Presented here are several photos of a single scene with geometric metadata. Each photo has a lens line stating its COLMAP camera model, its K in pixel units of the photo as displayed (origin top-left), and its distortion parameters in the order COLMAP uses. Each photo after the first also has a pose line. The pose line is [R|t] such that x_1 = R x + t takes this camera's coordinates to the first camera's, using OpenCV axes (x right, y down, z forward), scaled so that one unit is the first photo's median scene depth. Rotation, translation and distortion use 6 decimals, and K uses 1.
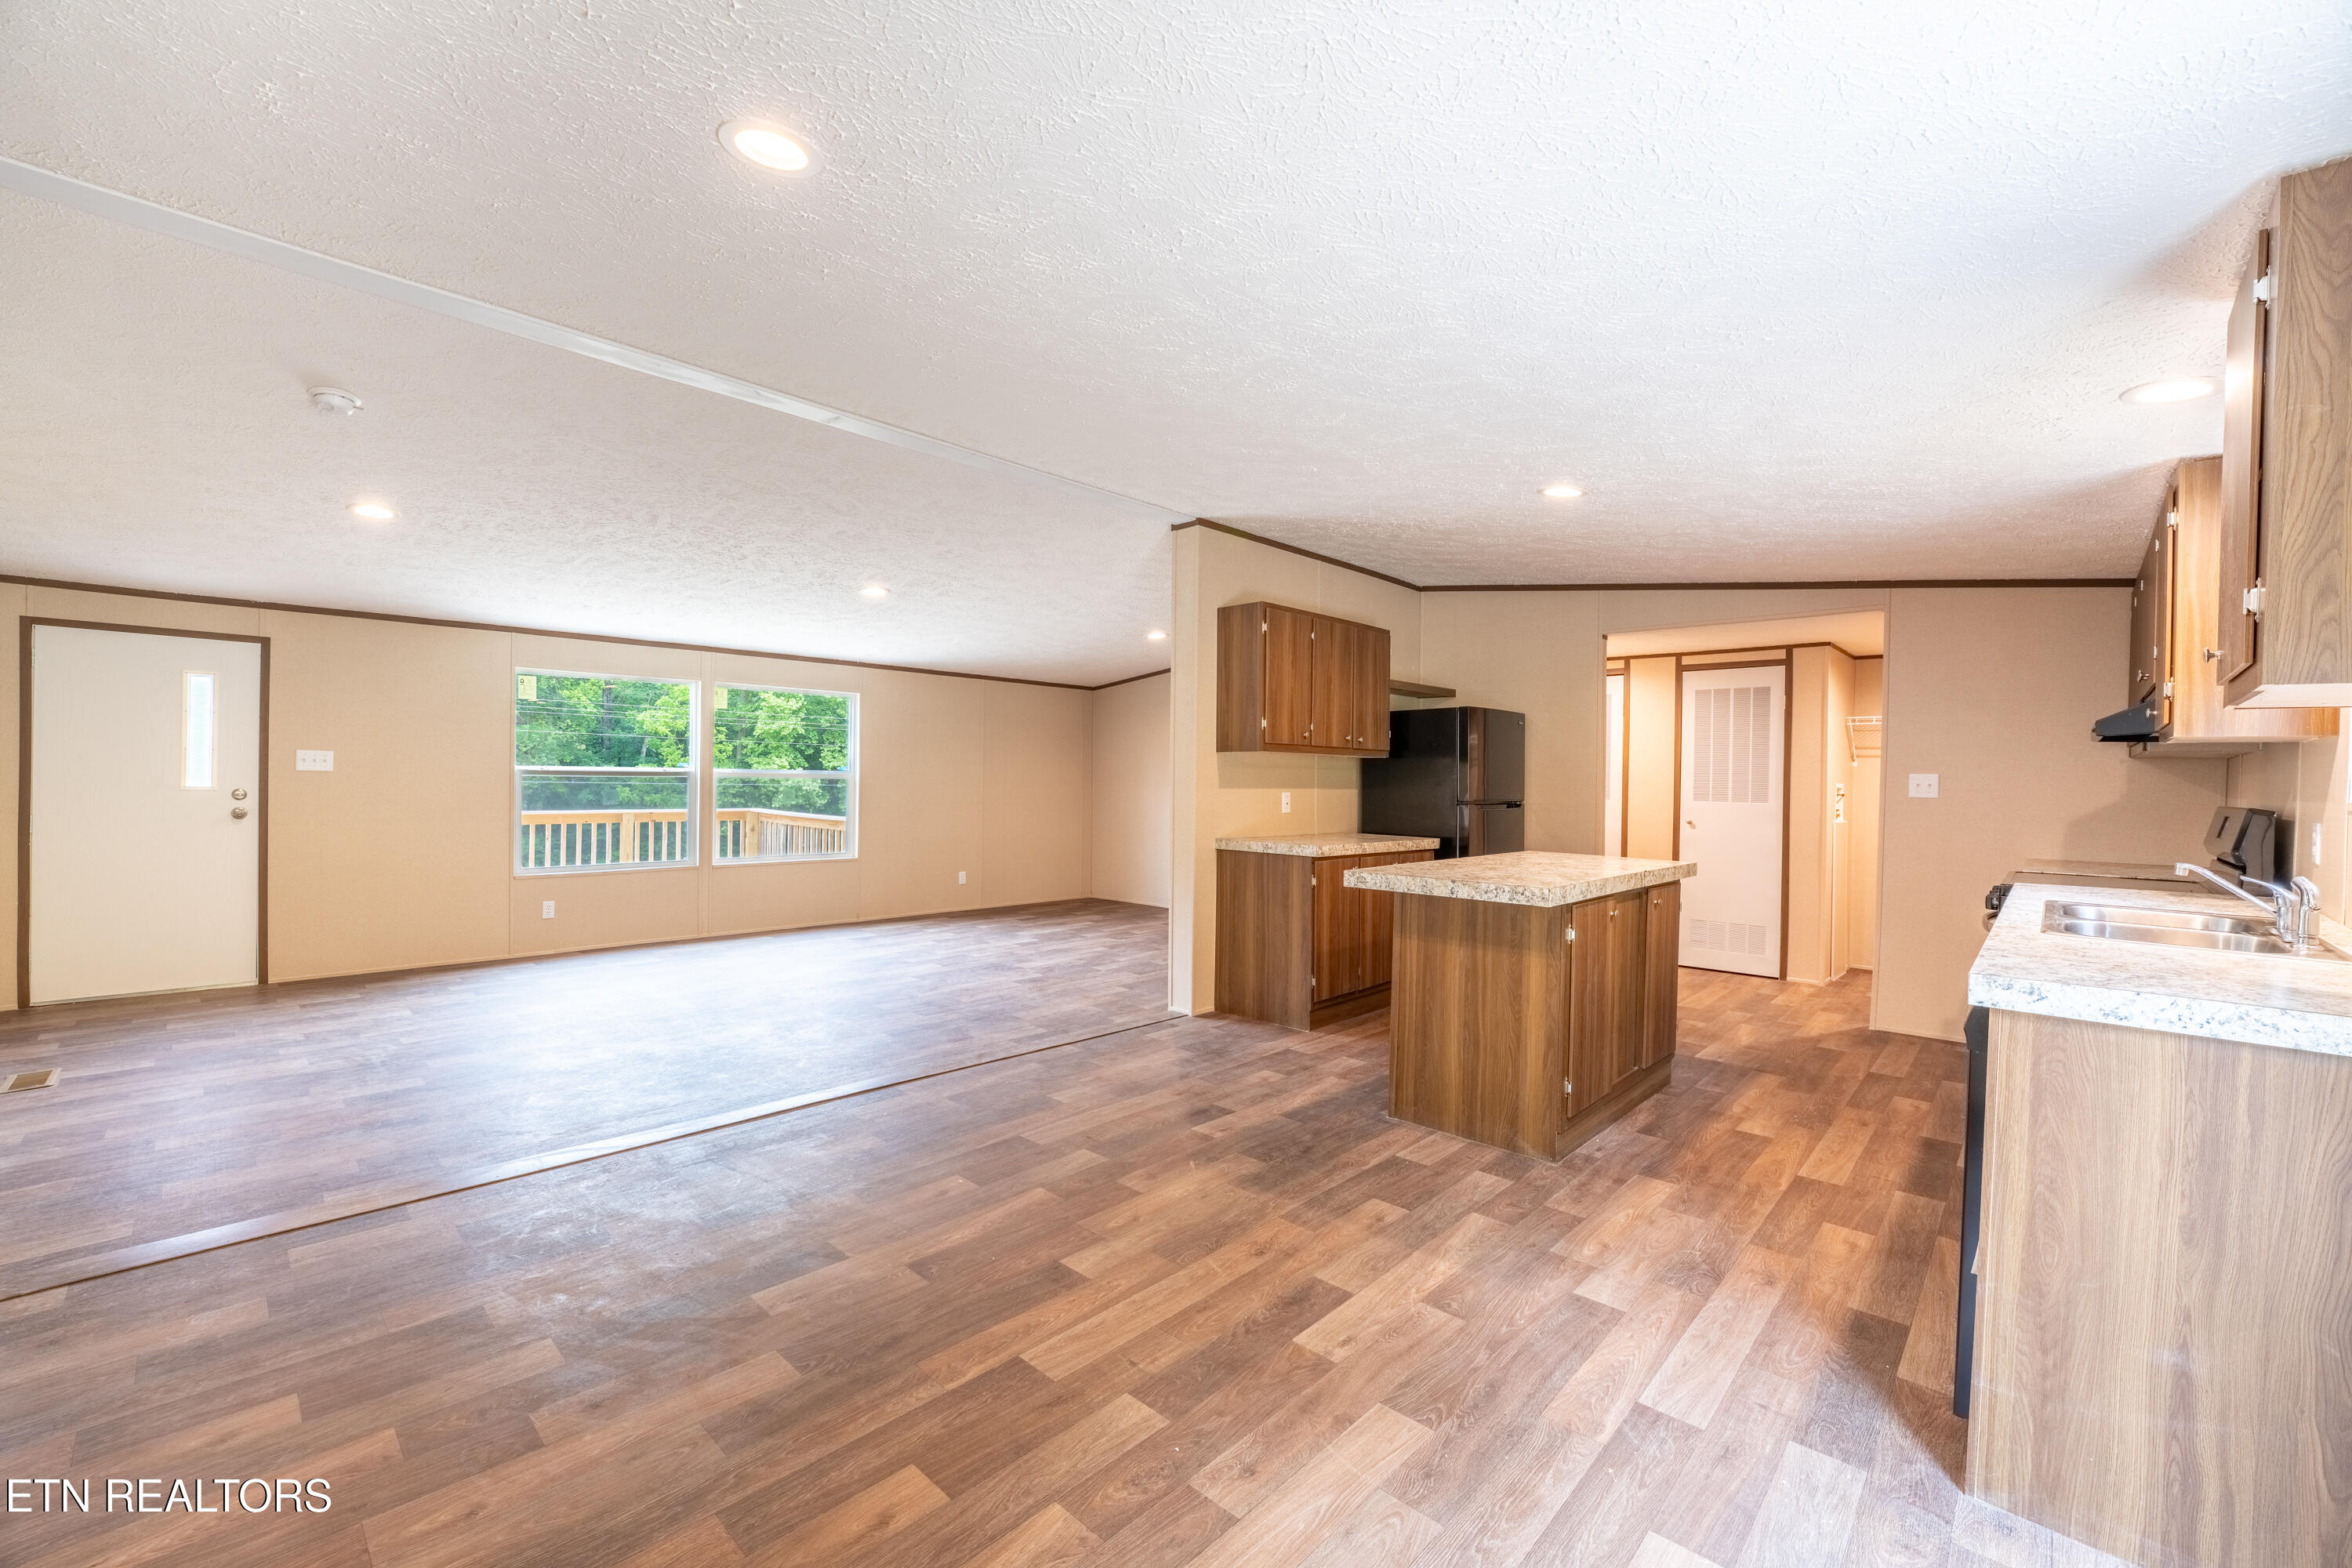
lens RADIAL K [[948.9, 0, 1180.0], [0, 948.9, 791.5], [0, 0, 1]] dist [-0.022120, 0.001989]
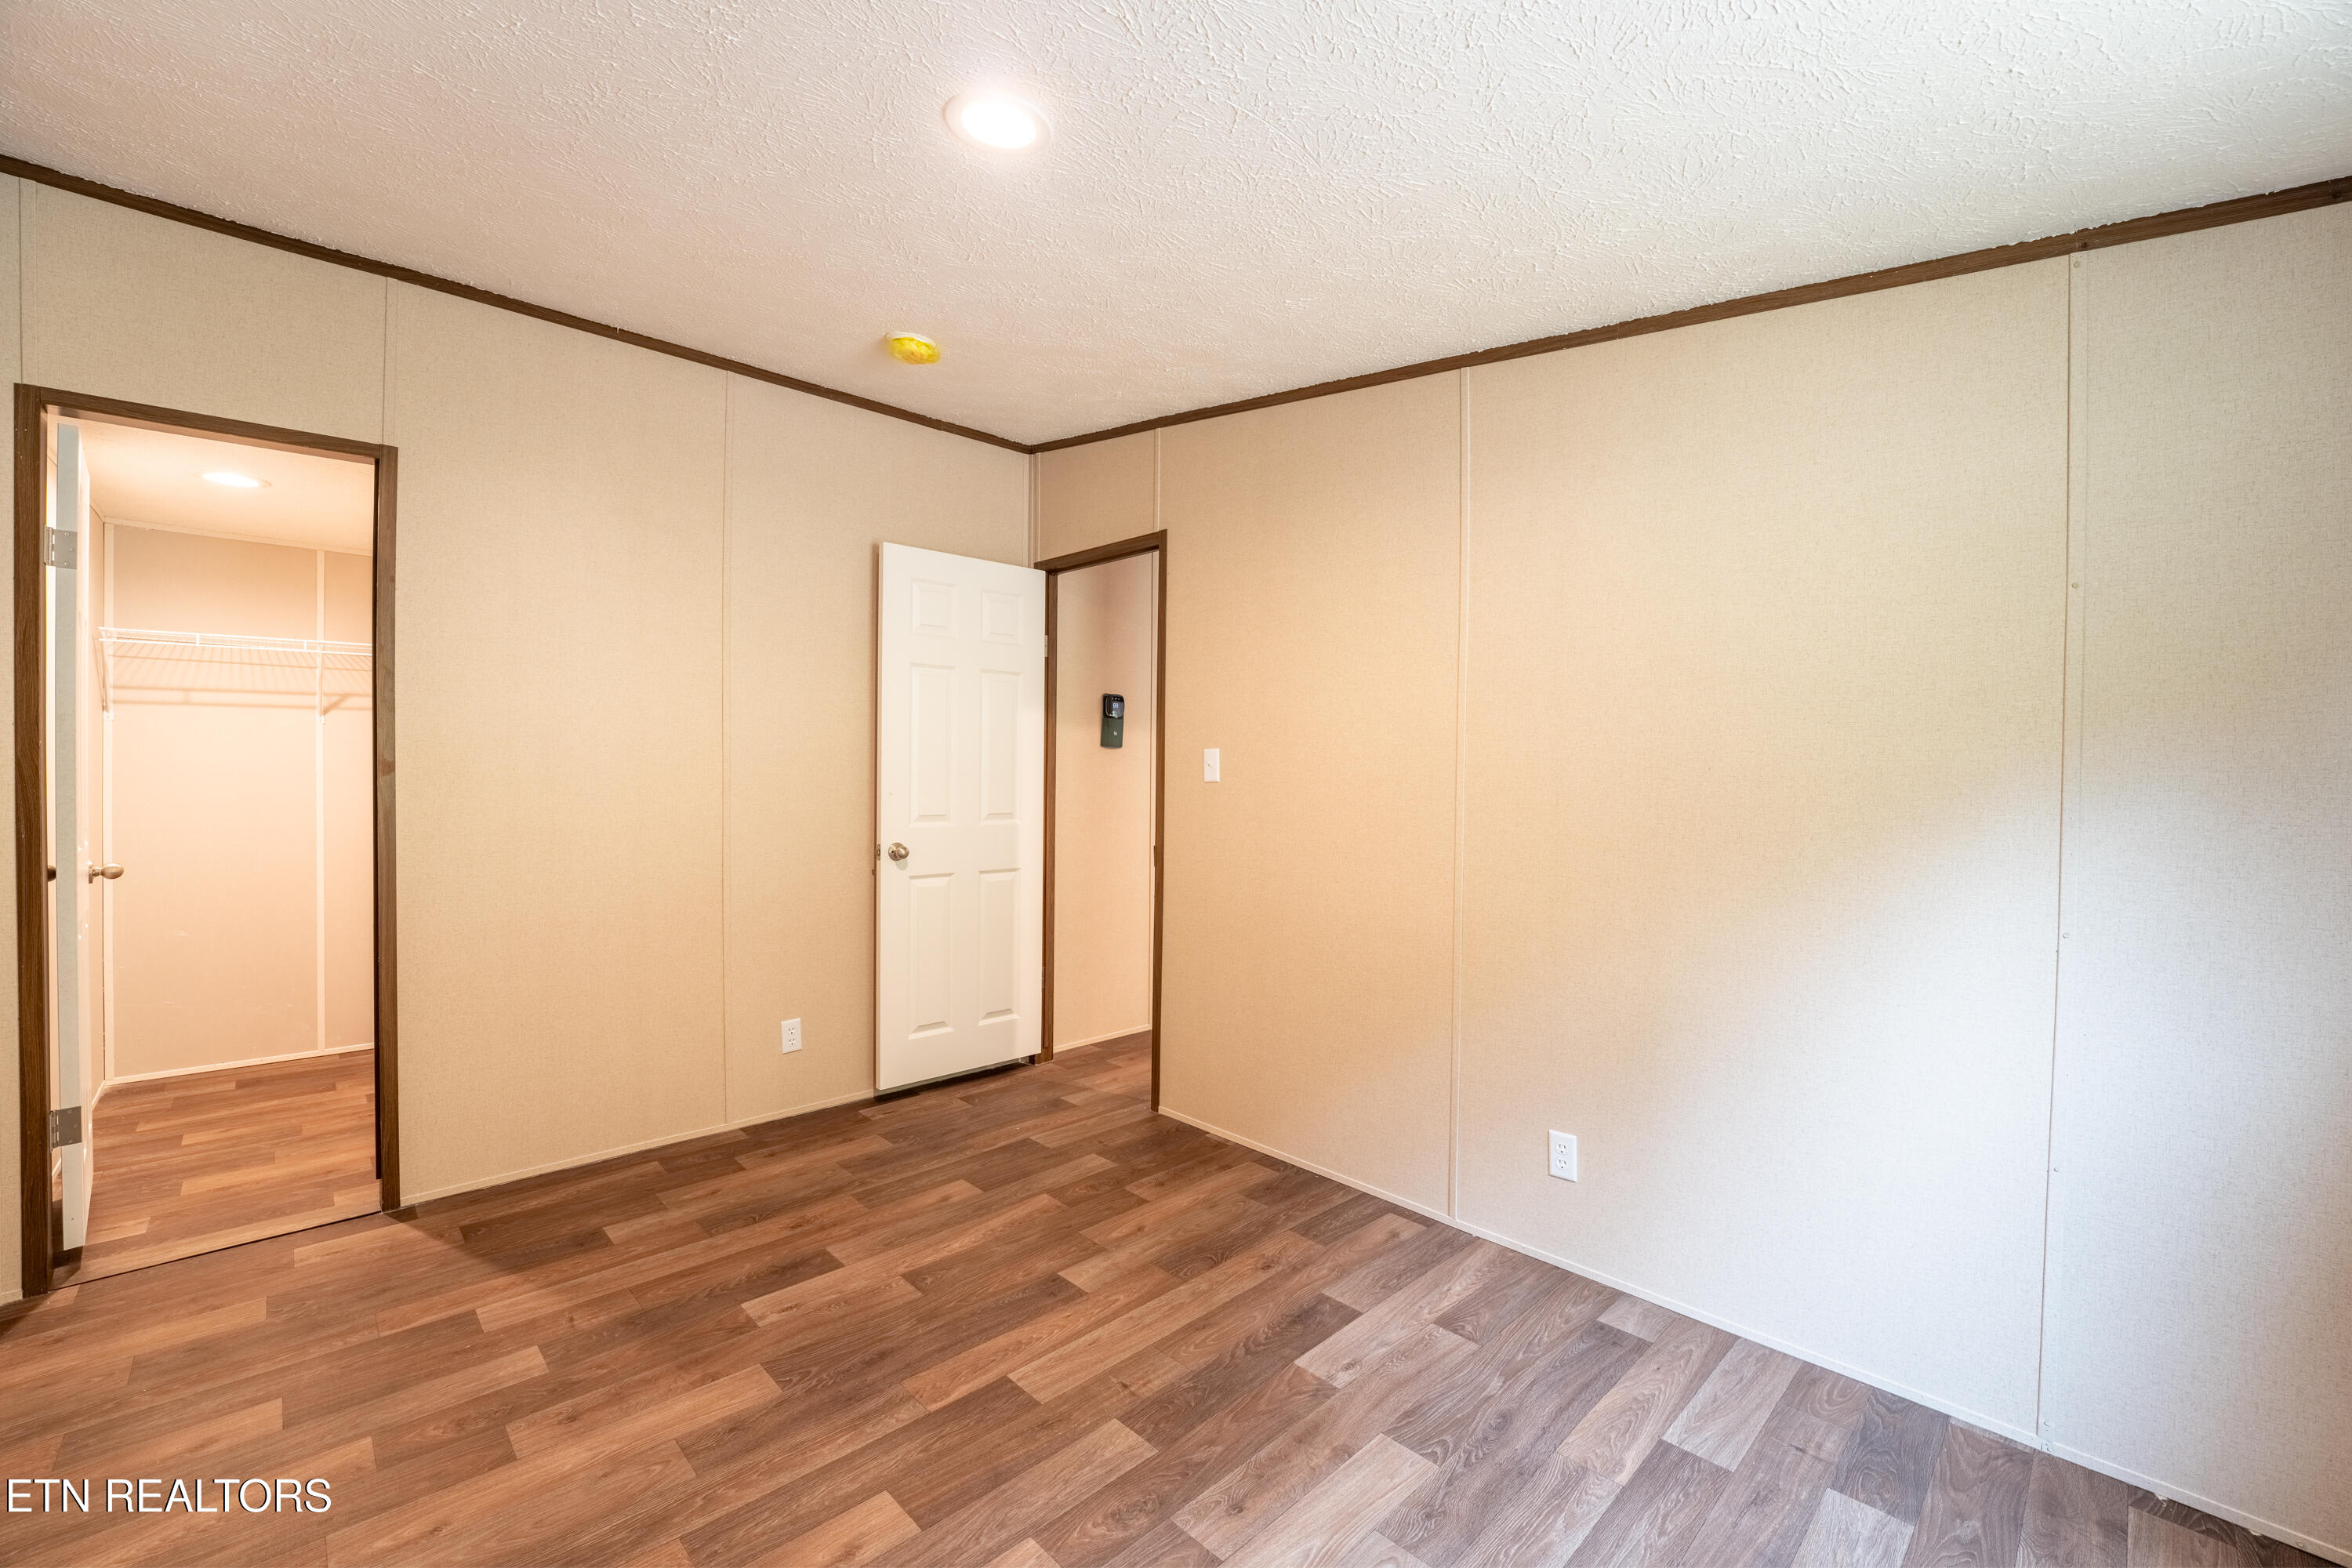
lens RADIAL K [[948.9, 0, 1184.3], [0, 948.9, 801.1], [0, 0, 1]] dist [-0.022120, 0.001989]
pose [[0.999131, -0.004413, -0.041435, 0.057615], [0.005043, 0.999873, 0.015104, 0.000961], [0.041363, -0.015300, 0.999027, 0.063207]]
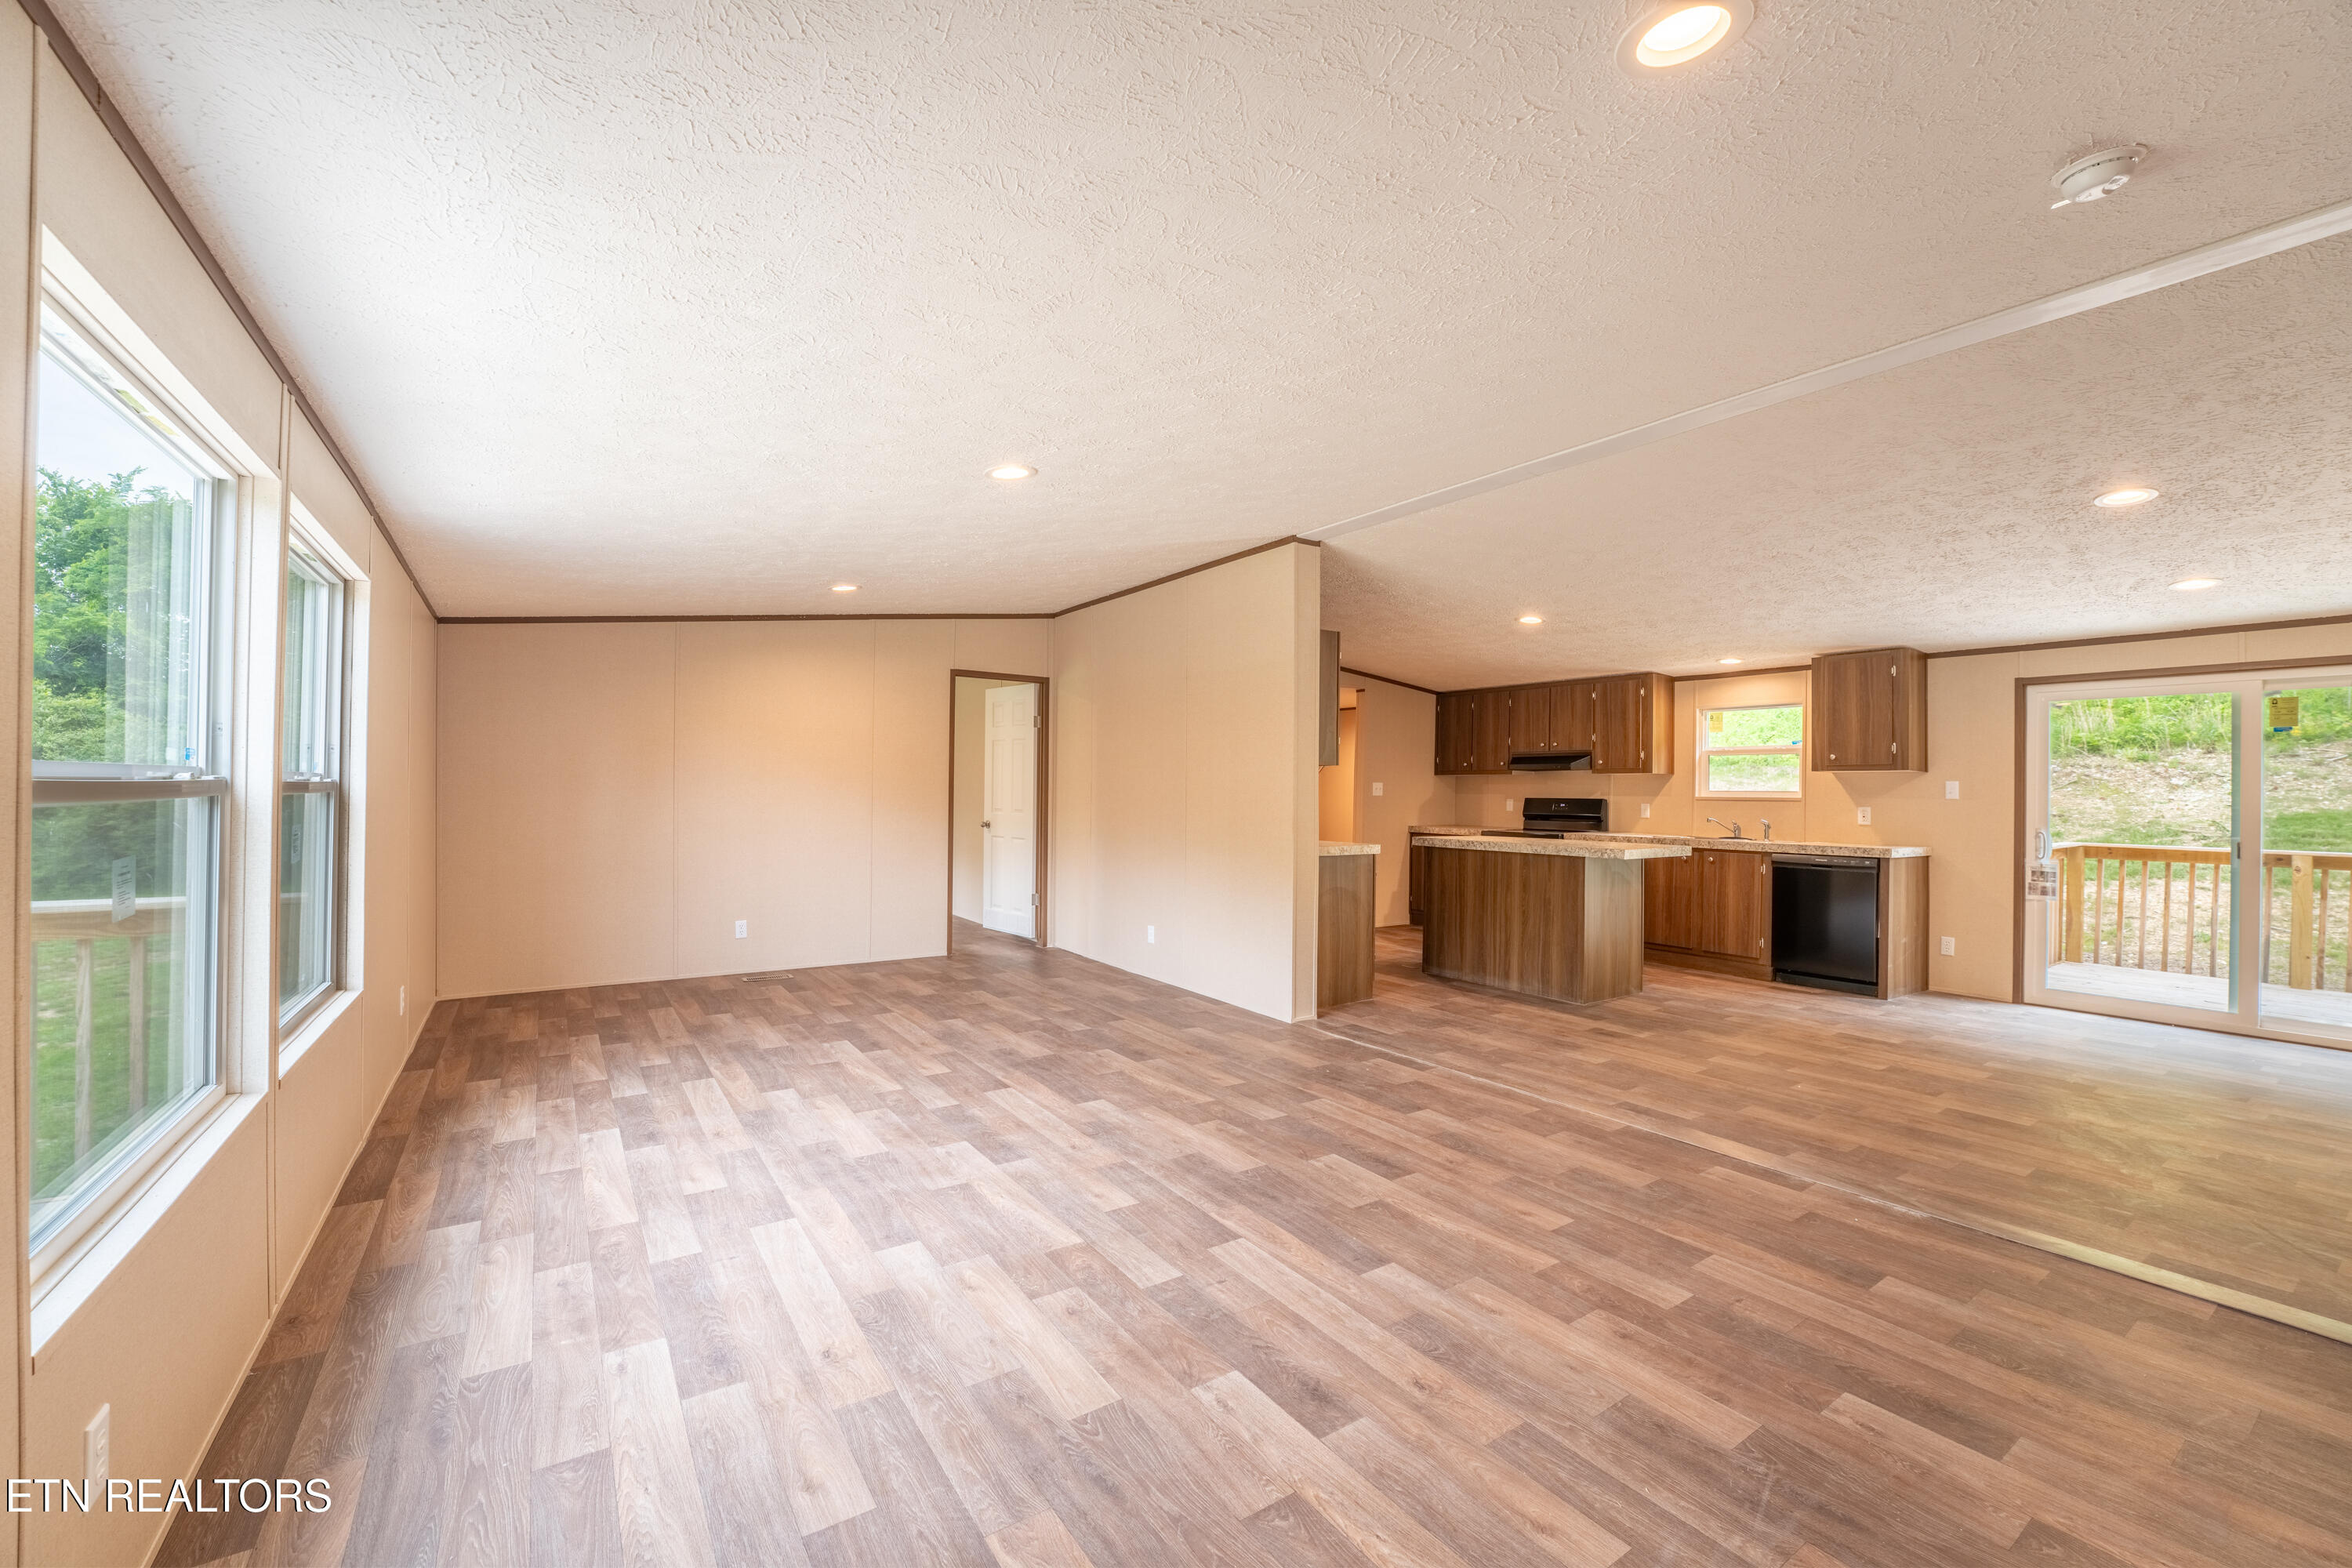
lens RADIAL K [[948.9, 0, 1170.5], [0, 948.9, 801.3], [0, 0, 1]] dist [-0.022120, 0.001989]
pose [[-0.225822, -0.004395, -0.974159, 1.225187], [-0.030718, 0.999525, 0.002611, 0.002631], [0.973684, 0.030514, -0.225850, 1.298570]]
